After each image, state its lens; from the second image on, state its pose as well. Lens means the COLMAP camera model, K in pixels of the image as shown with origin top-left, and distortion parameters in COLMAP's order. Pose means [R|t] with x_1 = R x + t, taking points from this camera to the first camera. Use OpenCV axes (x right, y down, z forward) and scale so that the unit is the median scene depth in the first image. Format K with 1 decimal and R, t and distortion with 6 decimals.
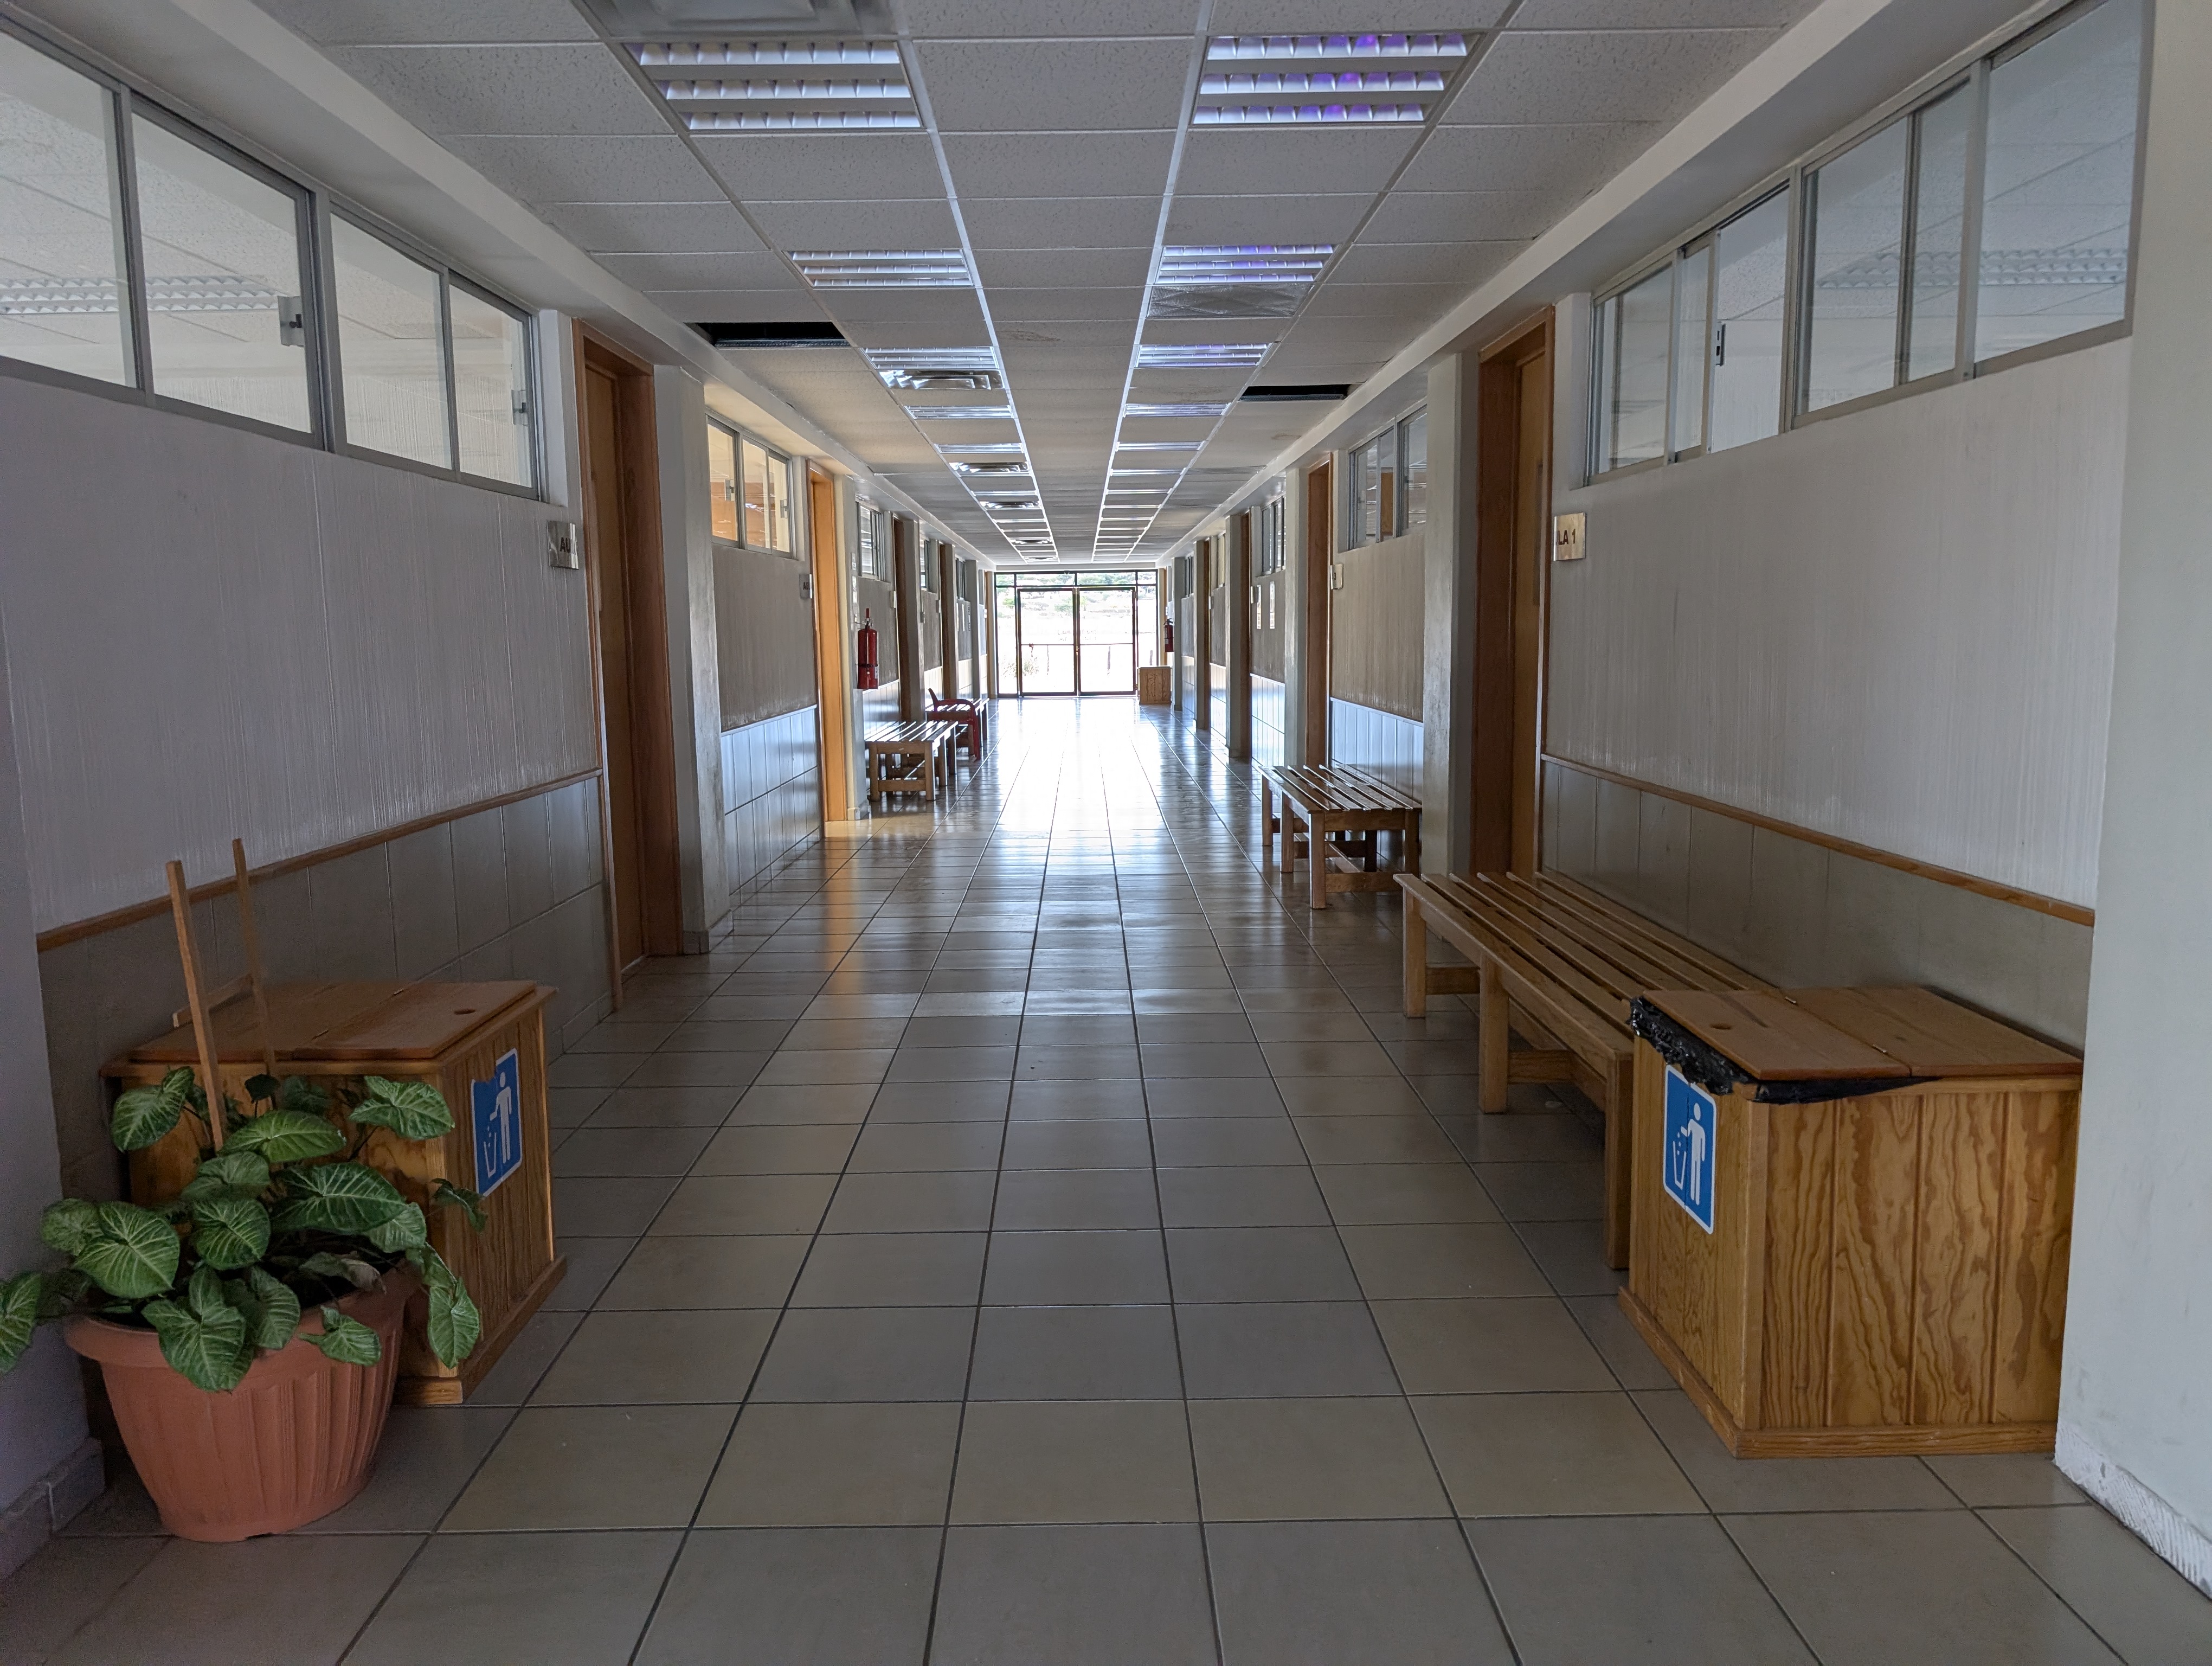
lens RADIAL K [[1564.7, 0, 1106.0], [0, 1564.7, 833.0], [0, 0, 1]] dist [0.054251, -0.006488]
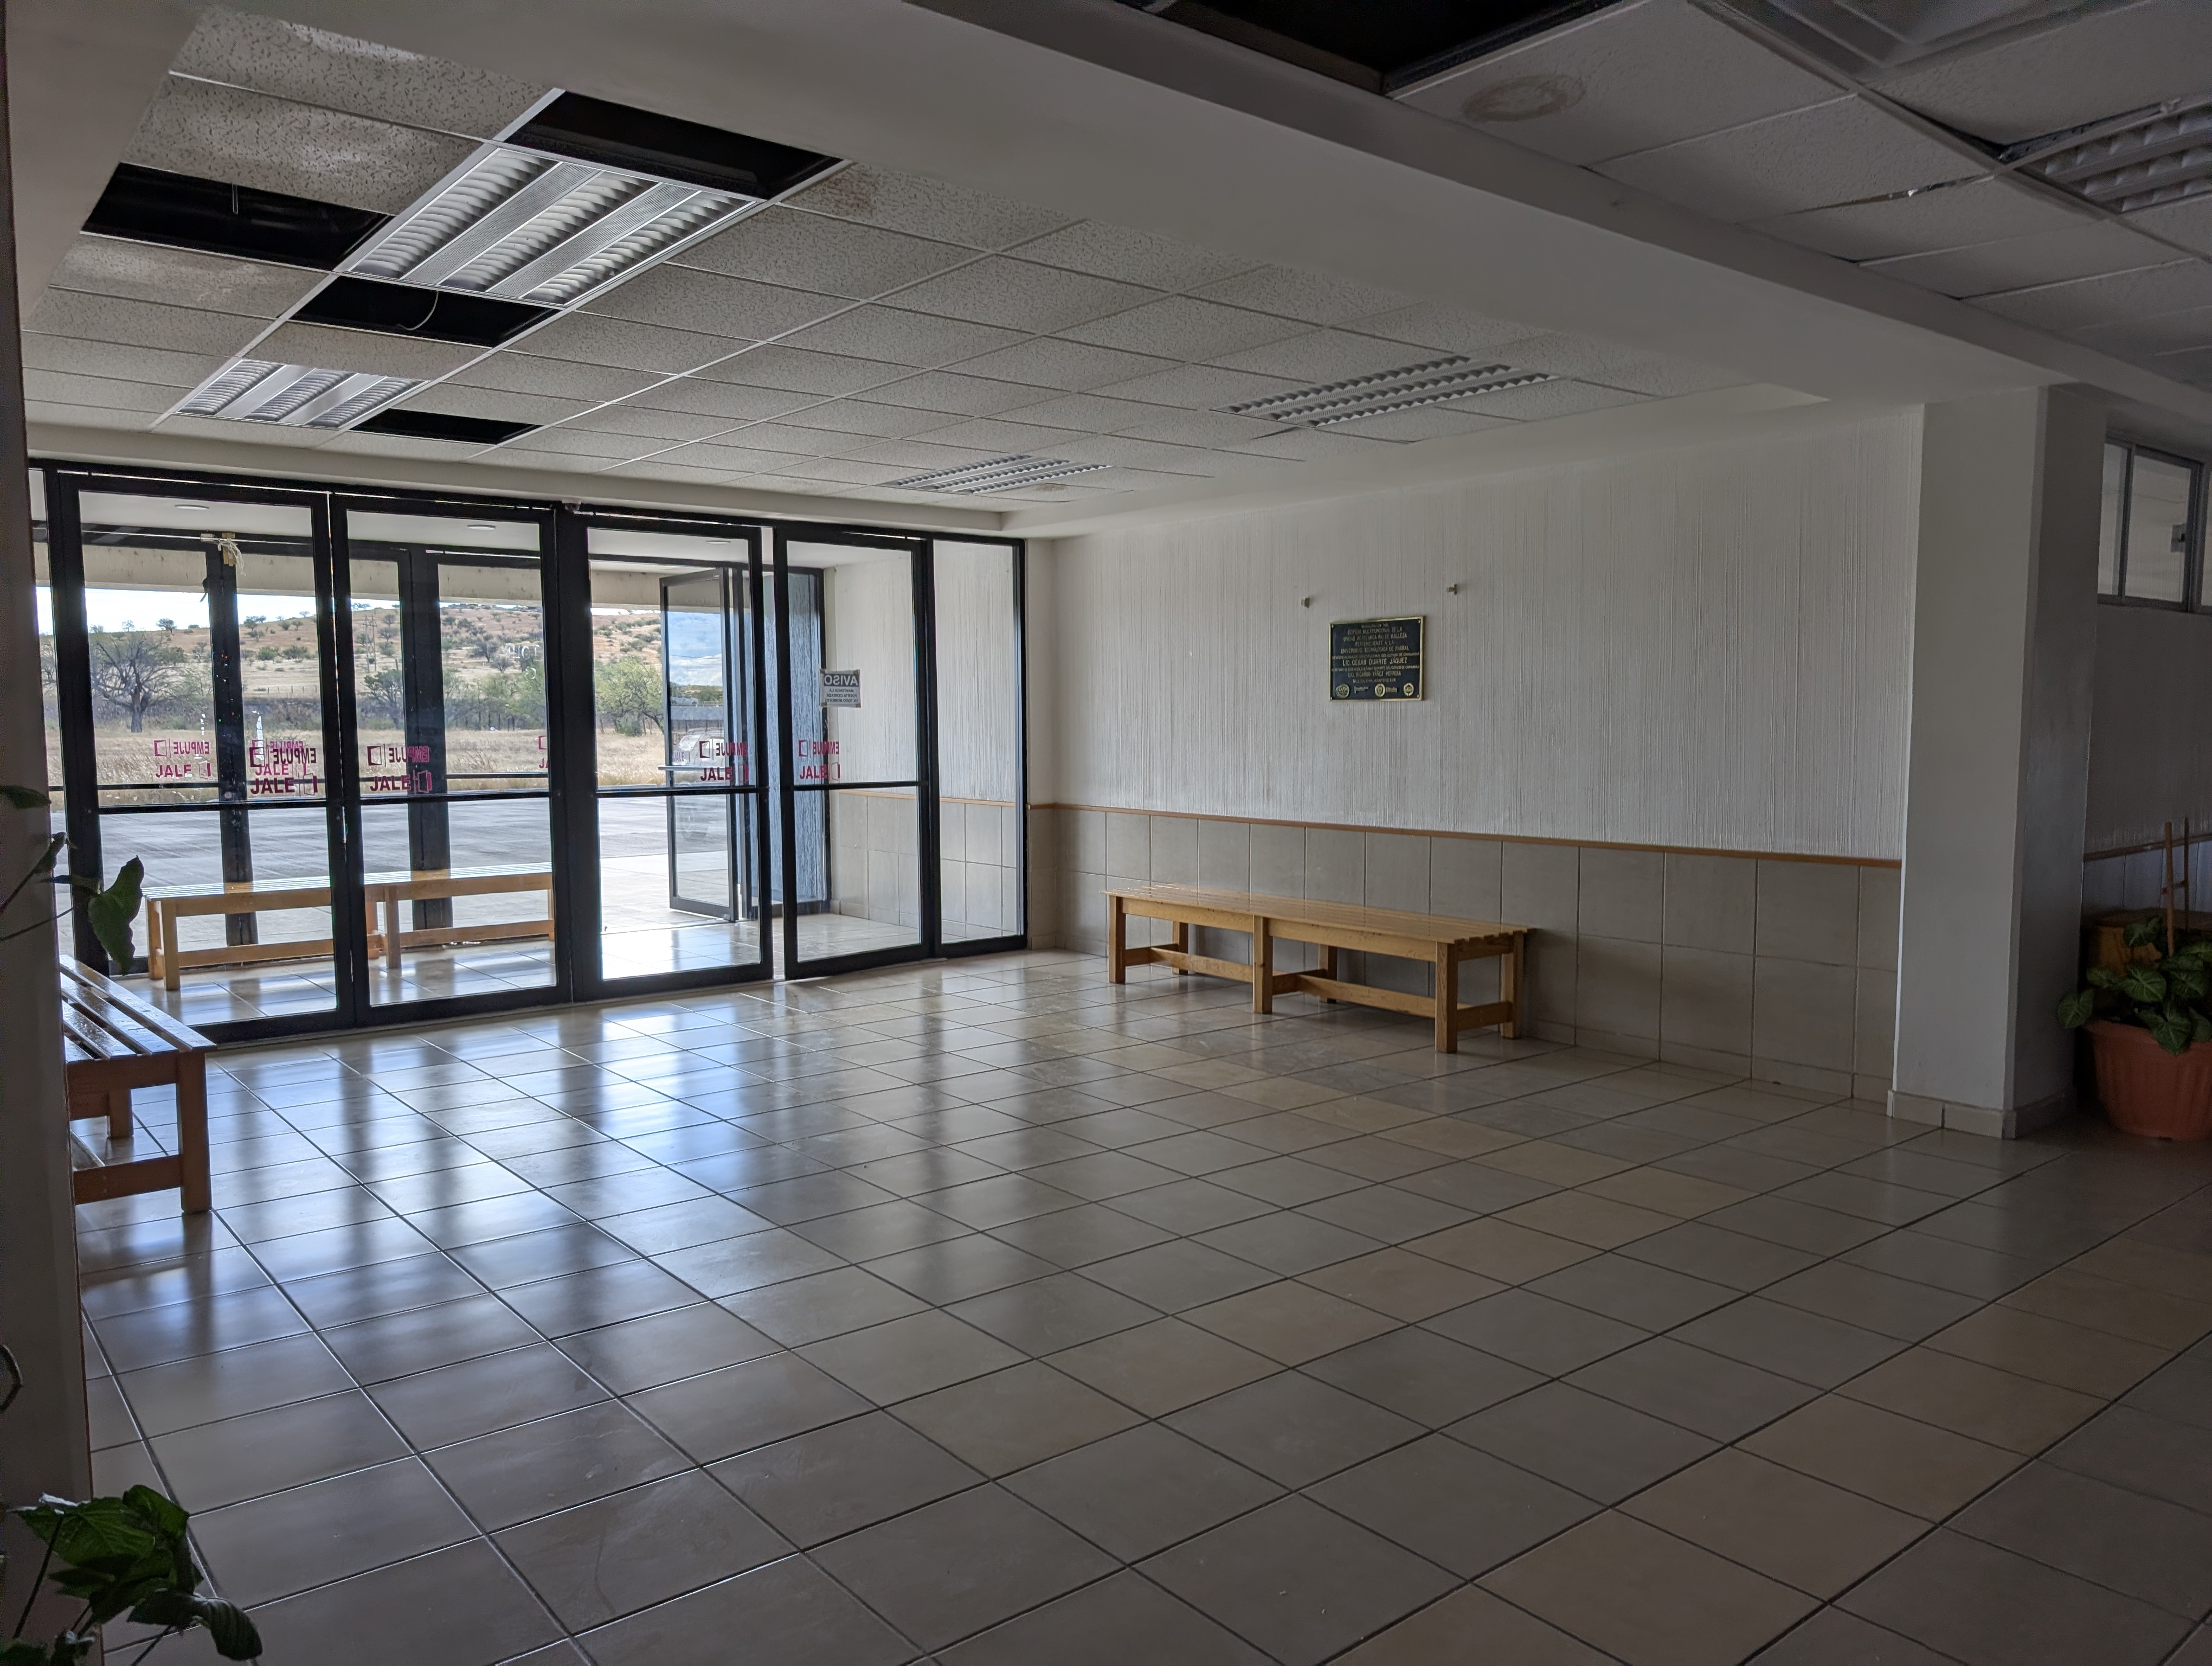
lens RADIAL K [[1564.7, 0, 1106.0], [0, 1564.7, 833.0], [0, 0, 1]] dist [0.054251, -0.006488]
pose [[0.633478, 0.065793, -0.770959, 0.052150], [-0.099098, 0.995072, 0.003493, 0.044820], [0.767389, 0.074188, 0.636875, -0.399807]]
